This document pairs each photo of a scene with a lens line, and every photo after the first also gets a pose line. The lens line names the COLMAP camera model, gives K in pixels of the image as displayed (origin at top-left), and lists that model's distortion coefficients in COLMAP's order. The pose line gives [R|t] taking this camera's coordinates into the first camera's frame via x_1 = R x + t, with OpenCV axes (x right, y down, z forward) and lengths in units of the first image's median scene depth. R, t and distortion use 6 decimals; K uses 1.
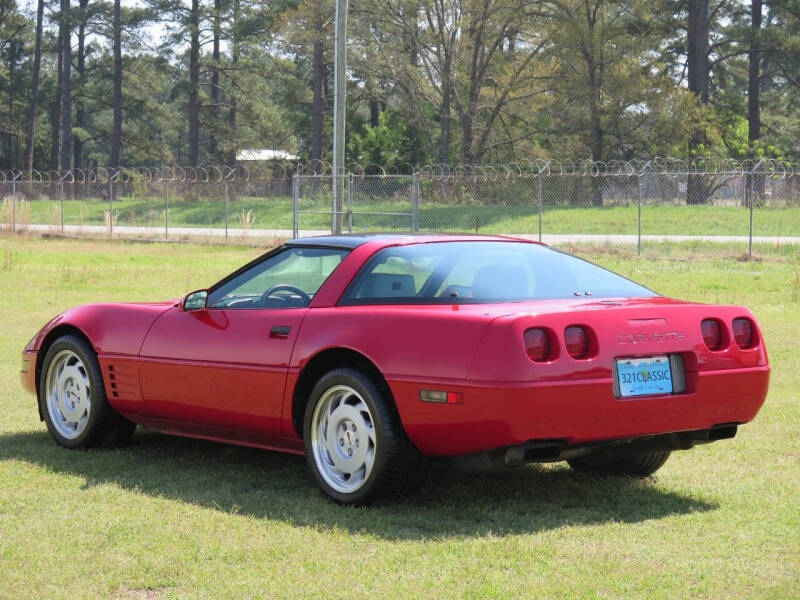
lens RADIAL K [[2024.4, 0, 384.4], [0, 2024.4, 300.7], [0, 0, 1]] dist [0.021500, -0.017694]
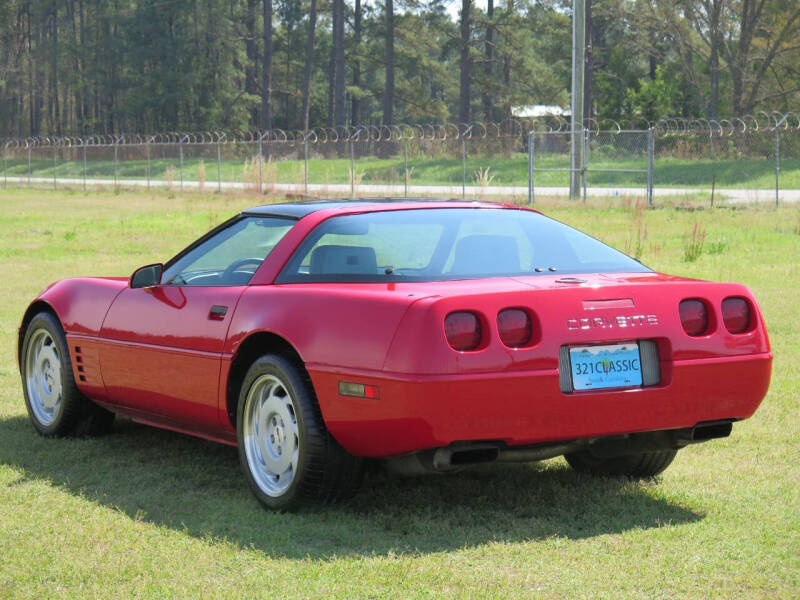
lens RADIAL K [[2024.4, 0, 384.4], [0, 2024.4, 300.7], [0, 0, 1]] dist [0.021500, -0.017694]
pose [[0.989371, -0.000508, -0.145409, 0.150221], [0.003618, 0.999770, 0.021123, -0.008396], [0.145365, -0.021425, 0.989146, 0.131188]]
